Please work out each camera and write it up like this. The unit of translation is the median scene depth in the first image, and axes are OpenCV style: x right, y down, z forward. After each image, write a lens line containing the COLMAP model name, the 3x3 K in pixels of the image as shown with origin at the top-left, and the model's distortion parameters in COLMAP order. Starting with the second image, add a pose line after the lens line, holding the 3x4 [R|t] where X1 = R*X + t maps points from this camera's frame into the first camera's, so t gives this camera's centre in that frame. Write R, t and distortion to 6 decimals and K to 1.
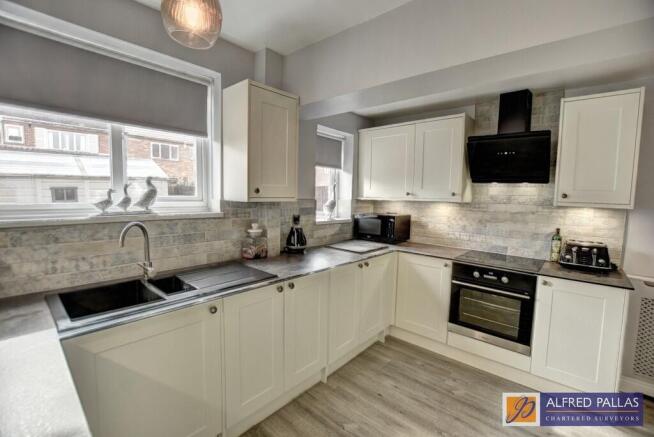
lens RADIAL K [[292.0, 0, 329.6], [0, 292.0, 216.2], [0, 0, 1]] dist [-0.002185, 0.000042]
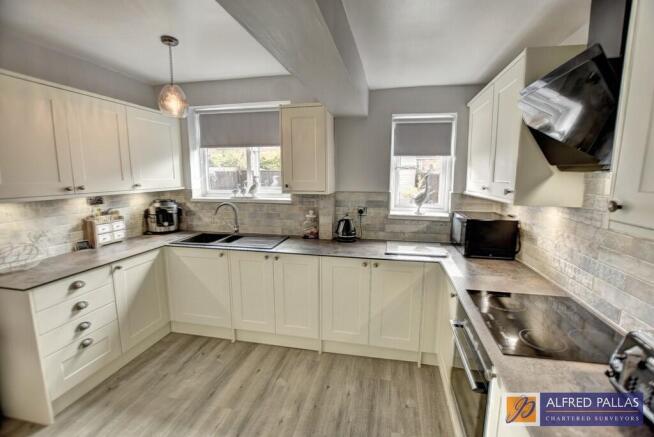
lens RADIAL K [[292.0, 0, 329.6], [0, 292.0, 216.2], [0, 0, 1]] dist [-0.002185, 0.000042]
pose [[0.485957, 0.100718, -0.868160, 0.768909], [-0.056875, 0.994876, 0.083583, -0.052803], [0.872130, 0.008759, 0.489195, 0.382948]]
